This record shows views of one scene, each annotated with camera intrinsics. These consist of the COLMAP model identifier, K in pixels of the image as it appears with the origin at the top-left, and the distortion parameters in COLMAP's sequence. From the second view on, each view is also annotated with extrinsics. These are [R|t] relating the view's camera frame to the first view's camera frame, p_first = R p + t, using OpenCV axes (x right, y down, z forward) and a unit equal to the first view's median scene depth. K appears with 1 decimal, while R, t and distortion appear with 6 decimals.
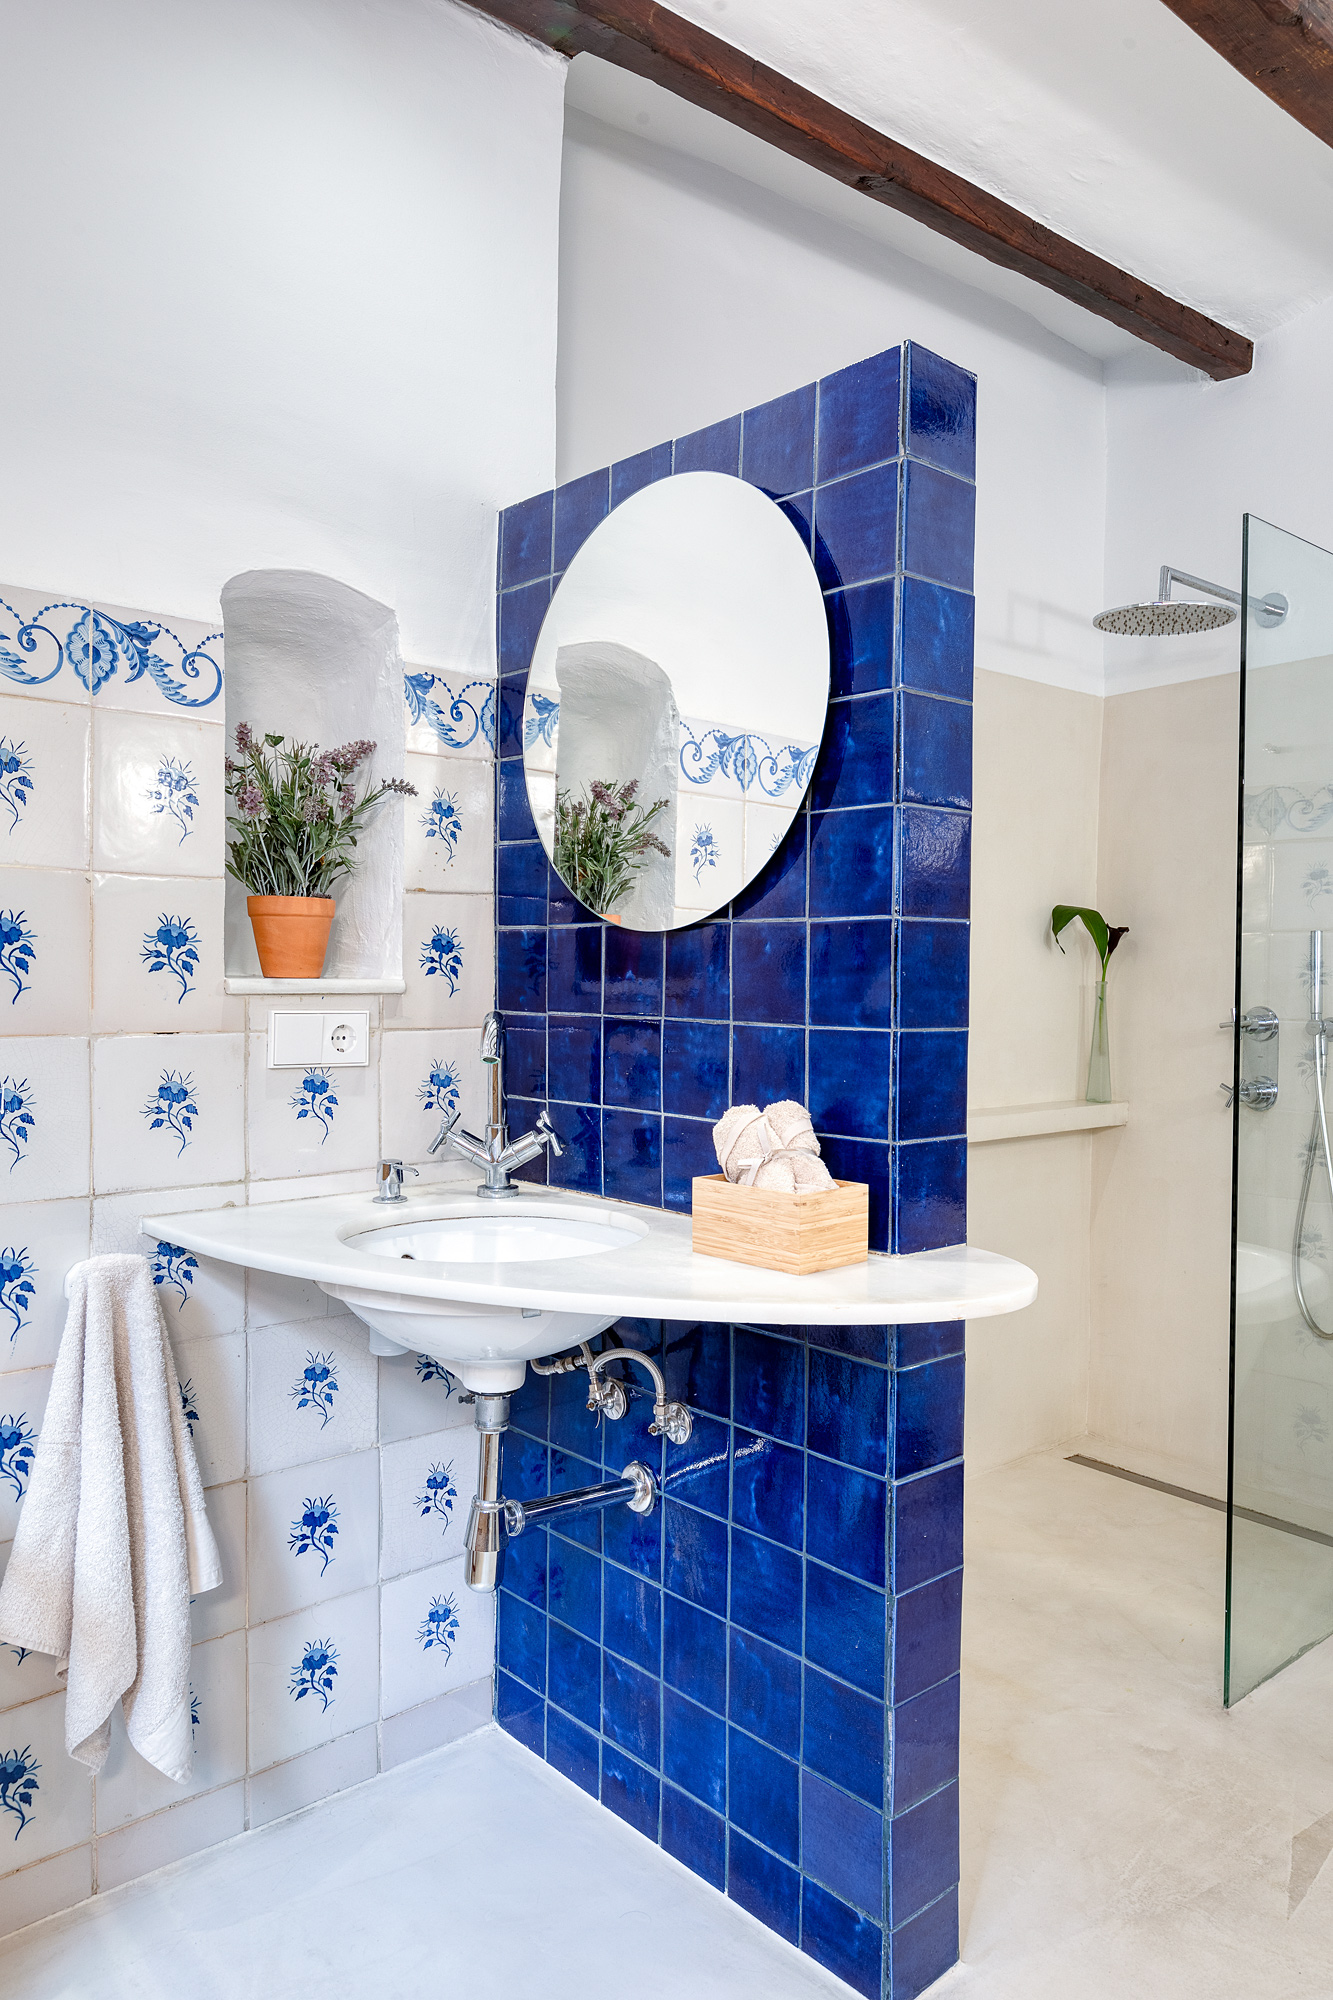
lens RADIAL K [[1378.5, 0, 665.9], [0, 1378.5, 1005.1], [0, 0, 1]] dist [0.018156, -0.025758]
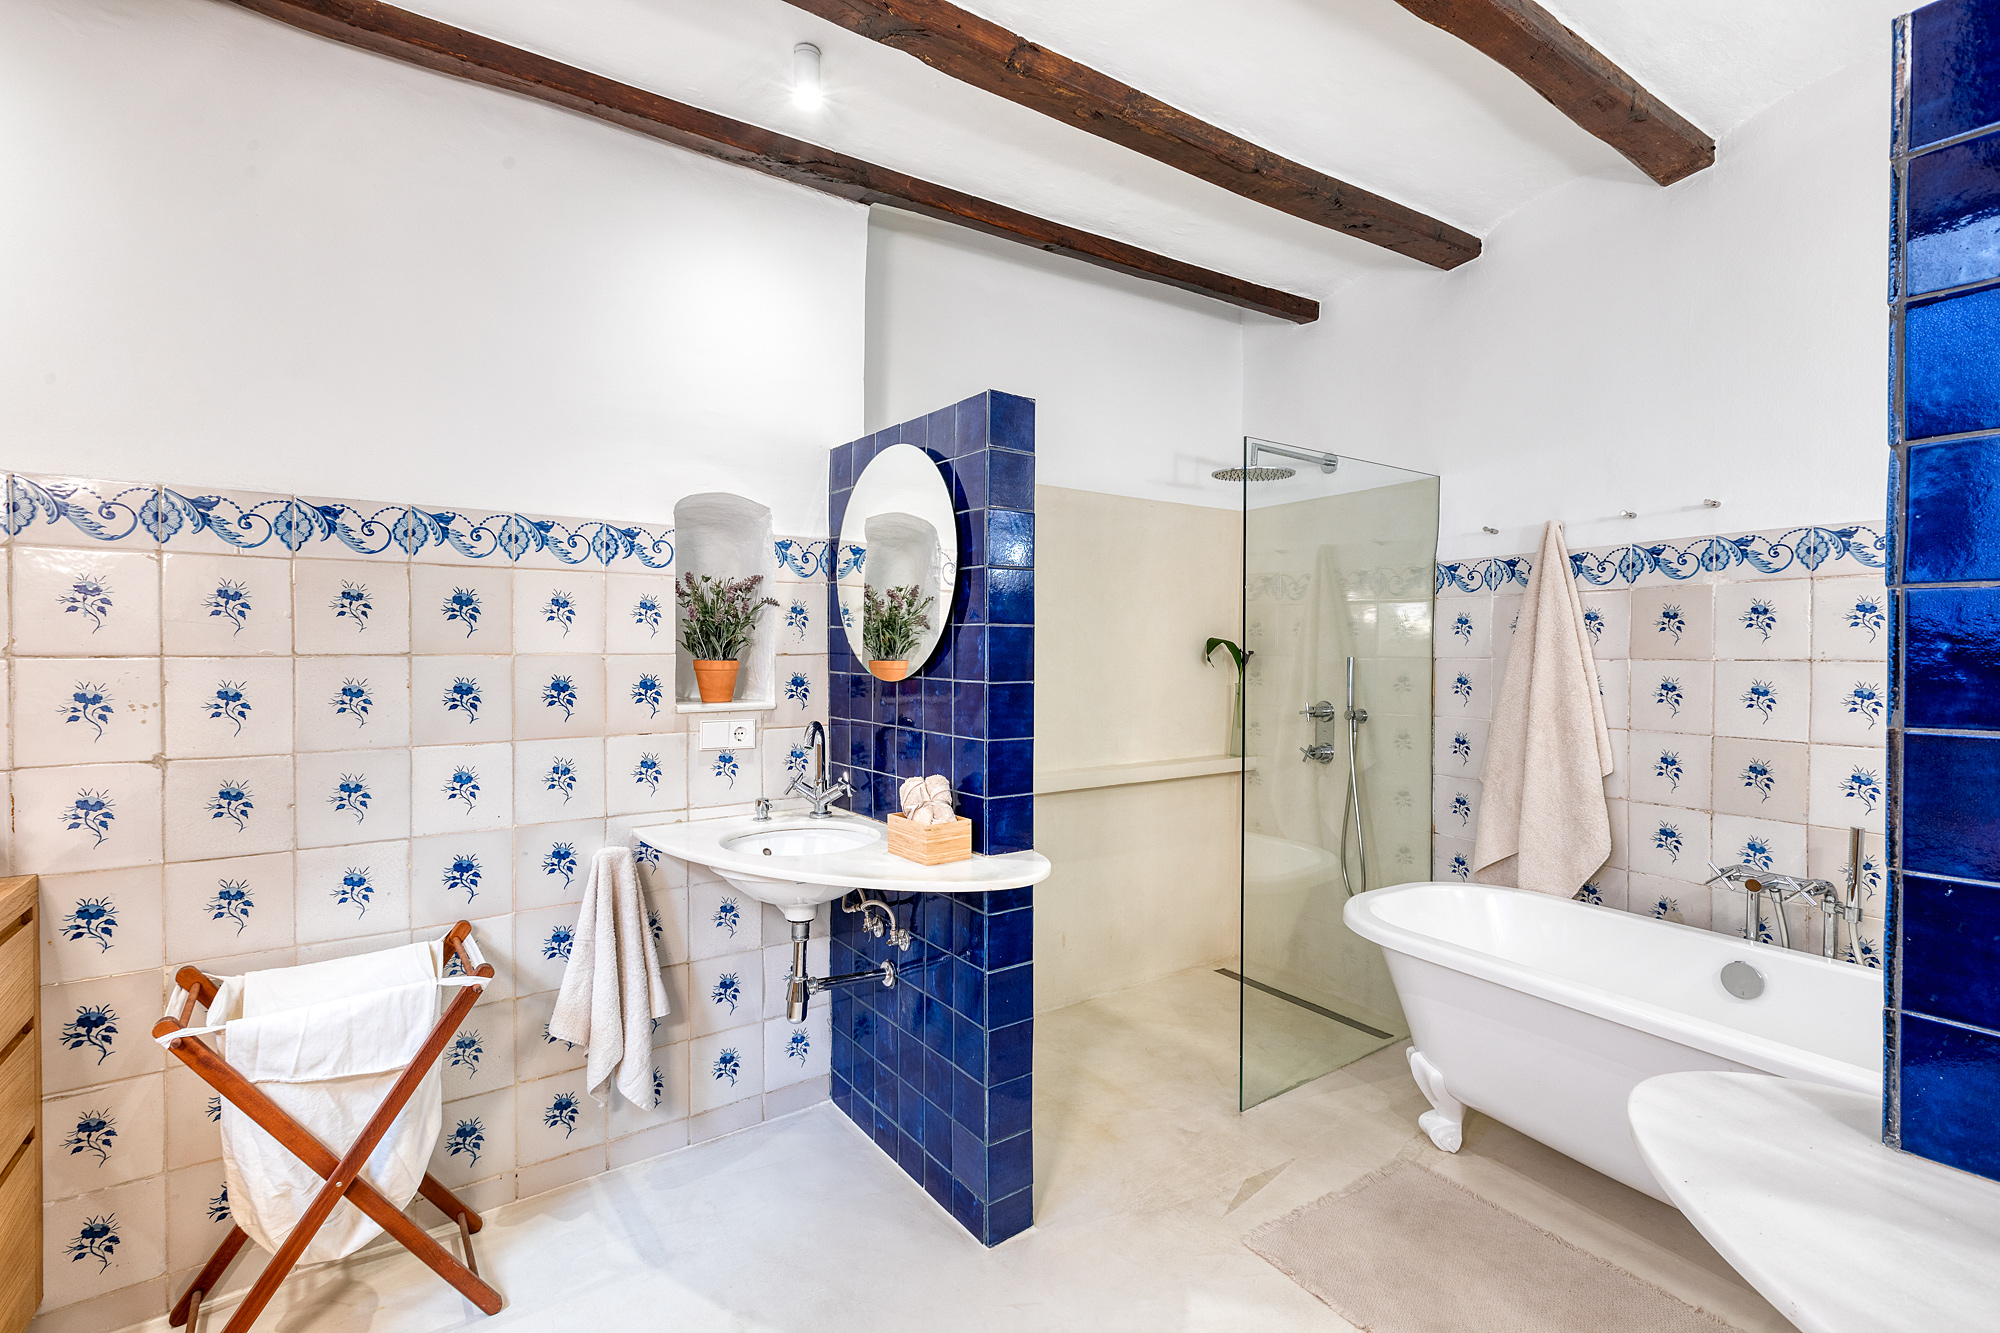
lens RADIAL K [[920.7, 0, 995.4], [0, 920.7, 657.9], [0, 0, 1]] dist [0.000799, -0.000281]
pose [[0.994500, -0.004142, -0.104651, 0.264867], [0.003136, 0.999947, -0.009781, -0.071486], [0.104686, 0.009399, 0.994461, -0.246881]]
